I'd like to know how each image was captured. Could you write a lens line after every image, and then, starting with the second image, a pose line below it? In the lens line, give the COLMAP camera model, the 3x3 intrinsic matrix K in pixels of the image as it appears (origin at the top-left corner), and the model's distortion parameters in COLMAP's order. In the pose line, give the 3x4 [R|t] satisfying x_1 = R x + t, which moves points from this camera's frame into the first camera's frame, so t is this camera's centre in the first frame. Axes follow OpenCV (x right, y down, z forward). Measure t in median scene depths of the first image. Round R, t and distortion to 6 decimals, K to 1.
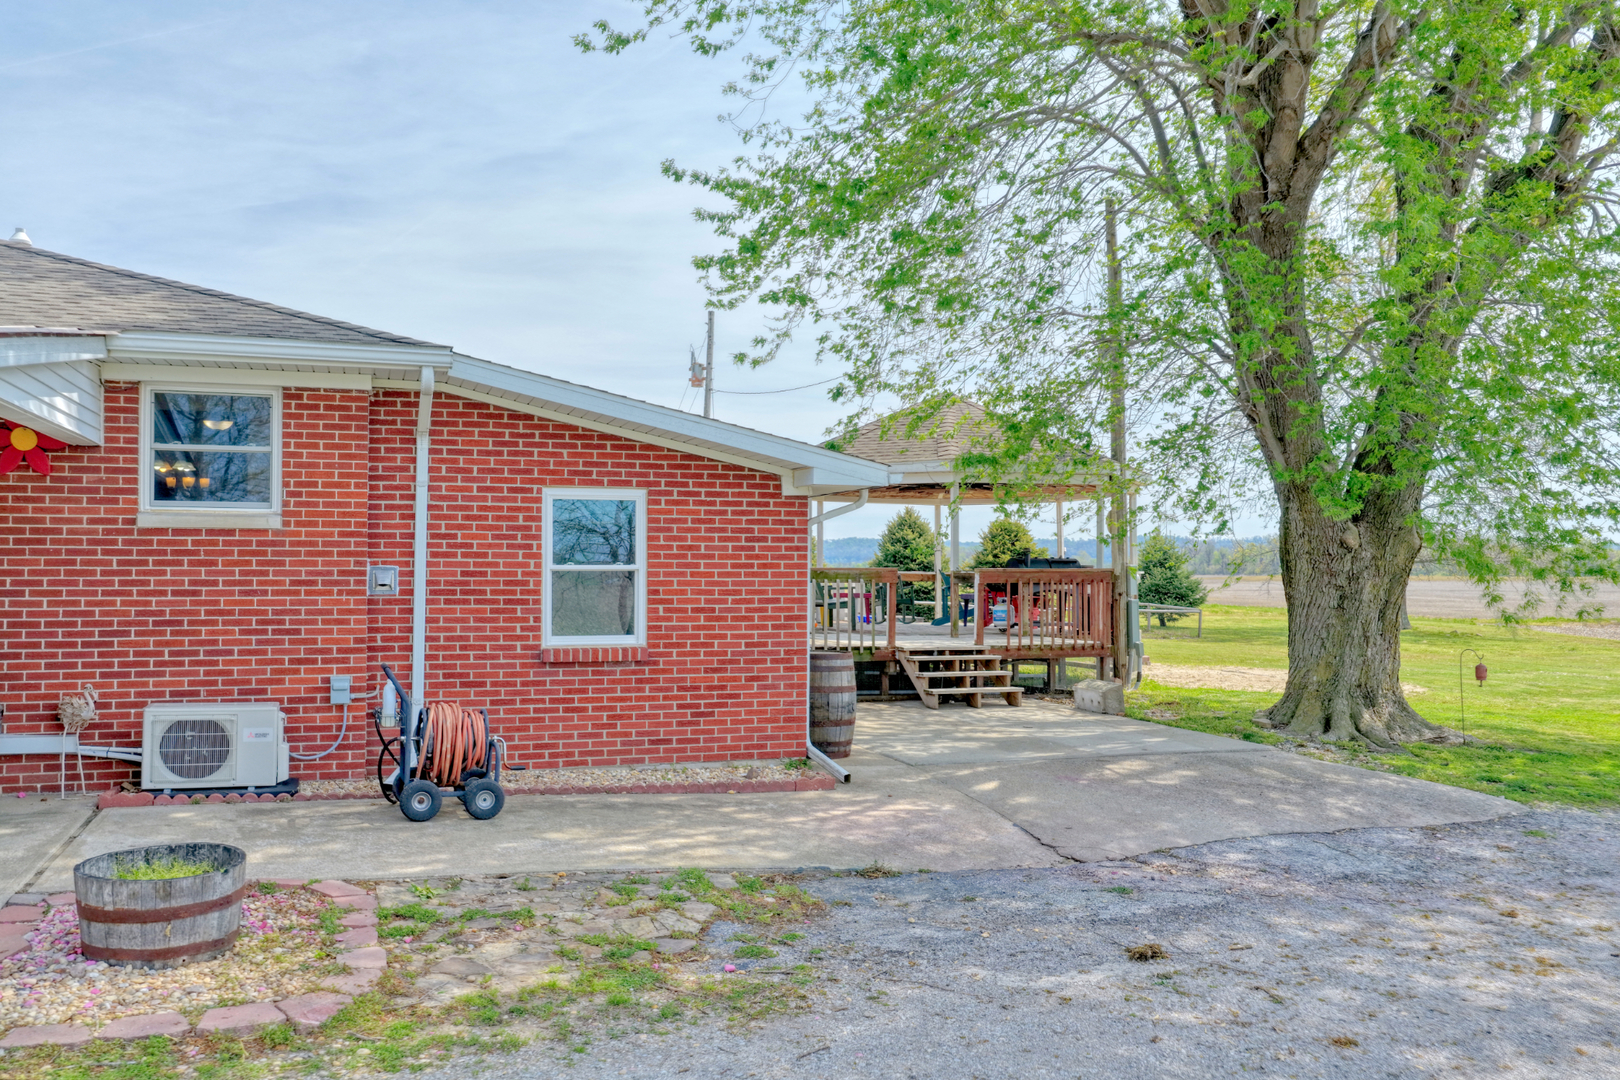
lens RADIAL K [[1355.7, 0, 810.0], [0, 1355.7, 540.0], [0, 0, 1]] dist [-0.014165, 0.051261]
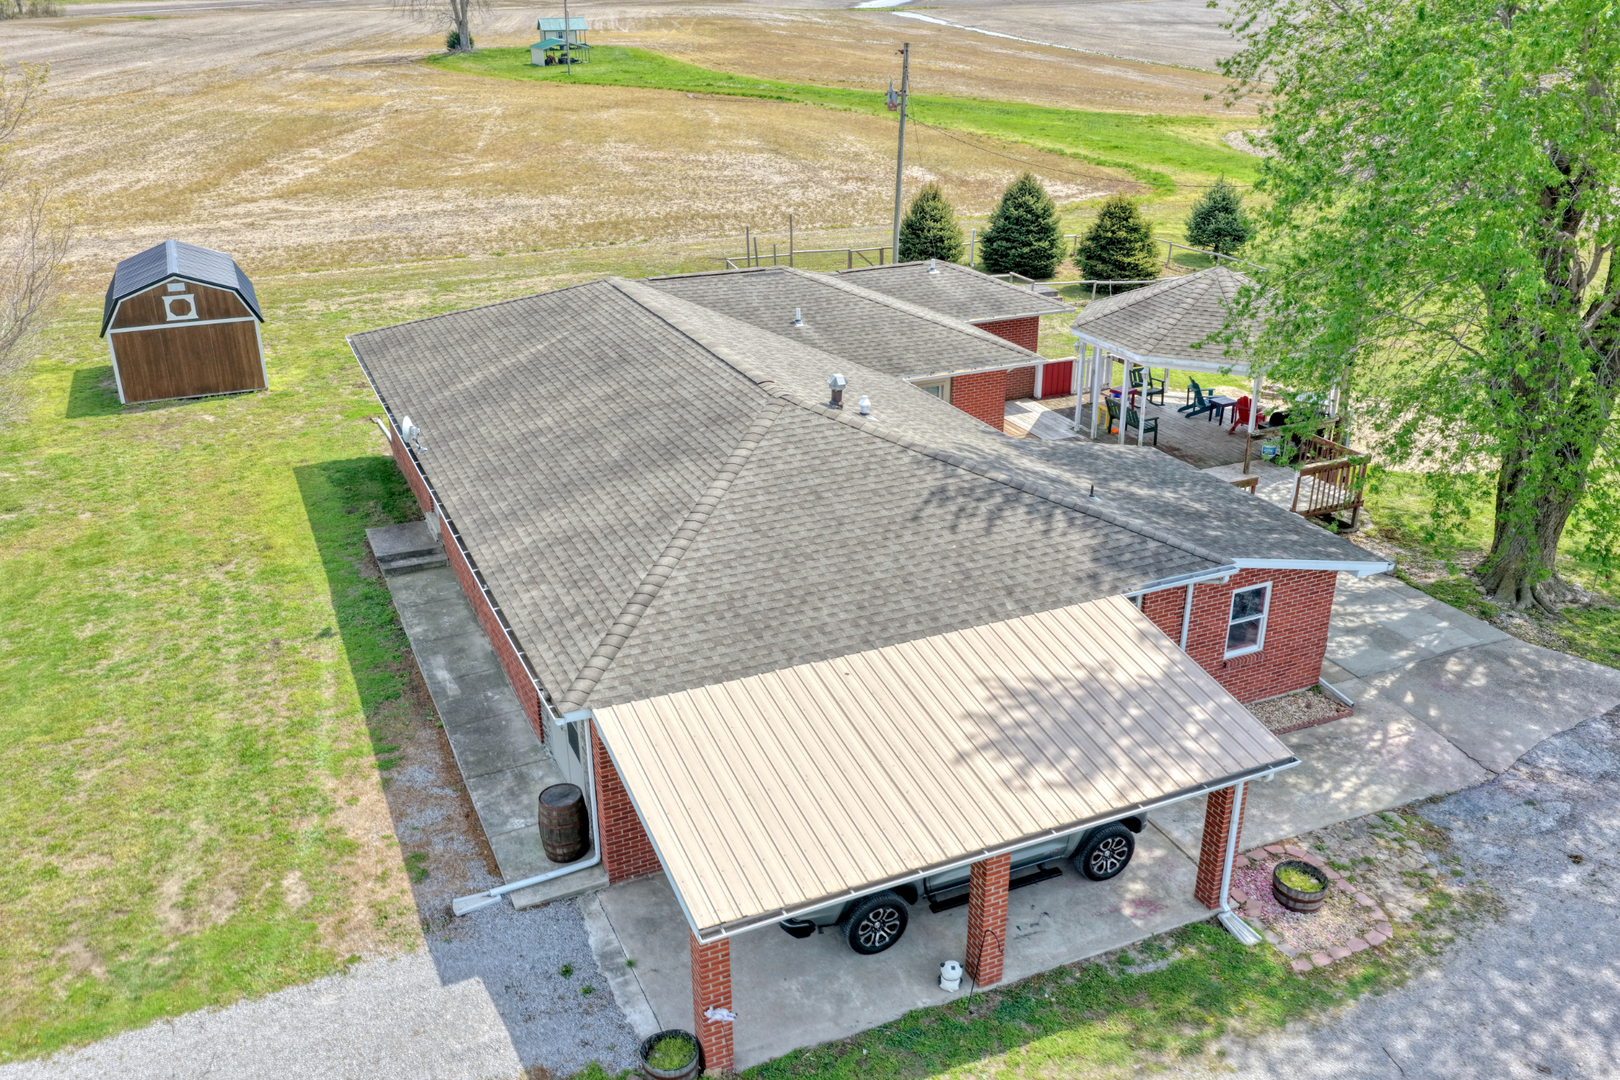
lens RADIAL K [[1355.7, 0, 810.0], [0, 1355.7, 540.0], [0, 0, 1]] dist [-0.014165, 0.051261]
pose [[0.994697, -0.042882, 0.093488, -0.982572], [0.000321, 0.910231, 0.414101, -0.916817], [-0.102853, -0.411875, 0.905417, -0.709753]]
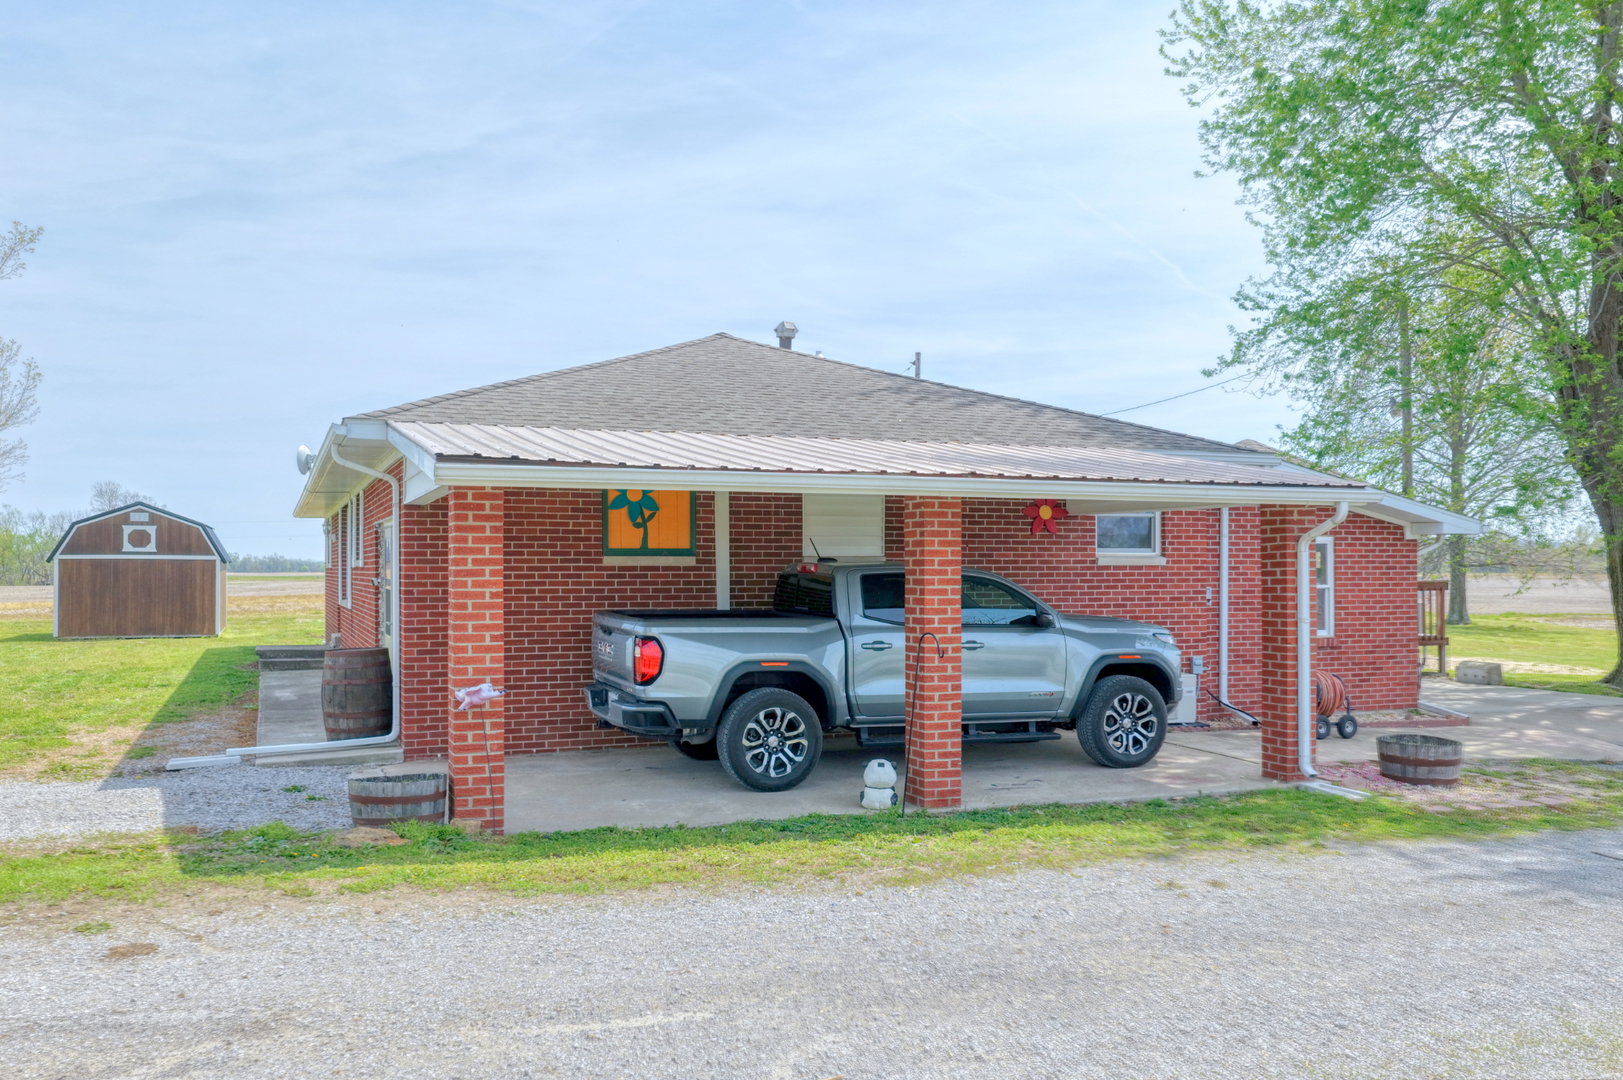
lens RADIAL K [[1358.2, 0, 811.5], [0, 1358.2, 540.0], [0, 0, 1]] dist [-0.014165, 0.051261]
pose [[0.998313, -0.004003, 0.057918, -0.811778], [0.004002, 0.999992, 0.000120, -0.035994], [-0.057918, 0.000112, 0.998321, -0.526291]]
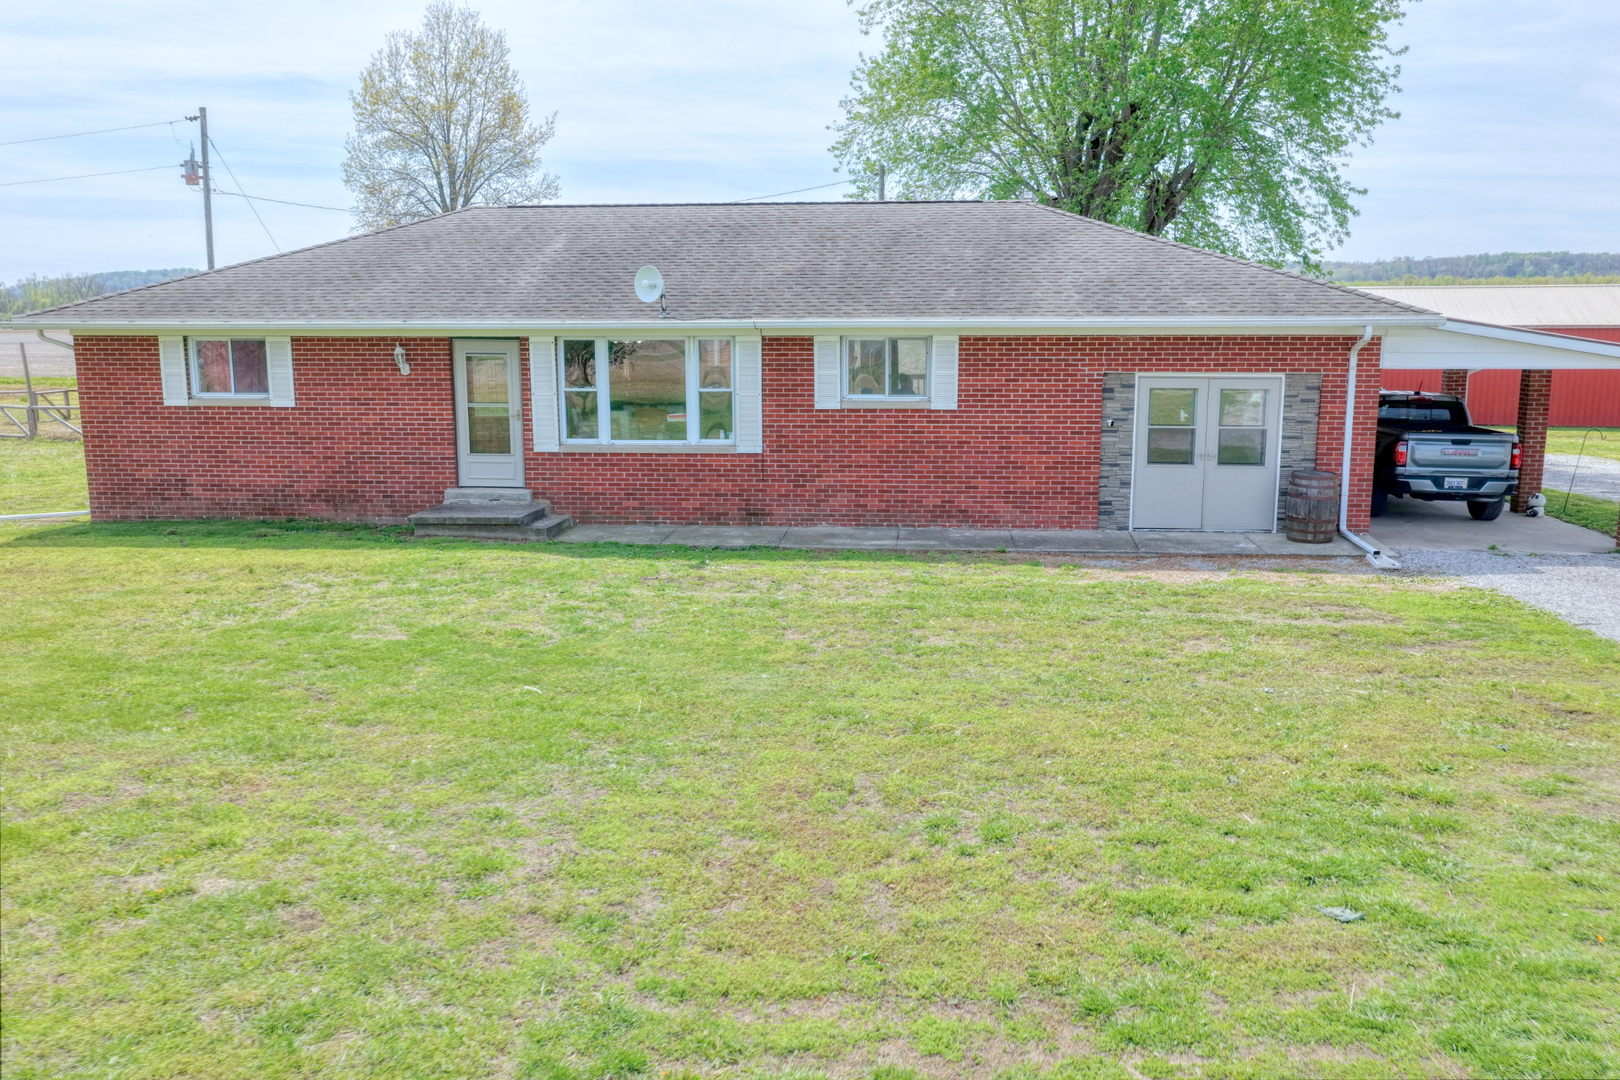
lens RADIAL K [[1355.7, 0, 810.0], [0, 1355.7, 540.0], [0, 0, 1]] dist [-0.014165, 0.051261]
pose [[0.397356, -0.145908, 0.905991, -2.947100], [-0.015440, 0.986076, 0.165577, -0.101416], [-0.917535, -0.079782, 0.389570, 0.648441]]
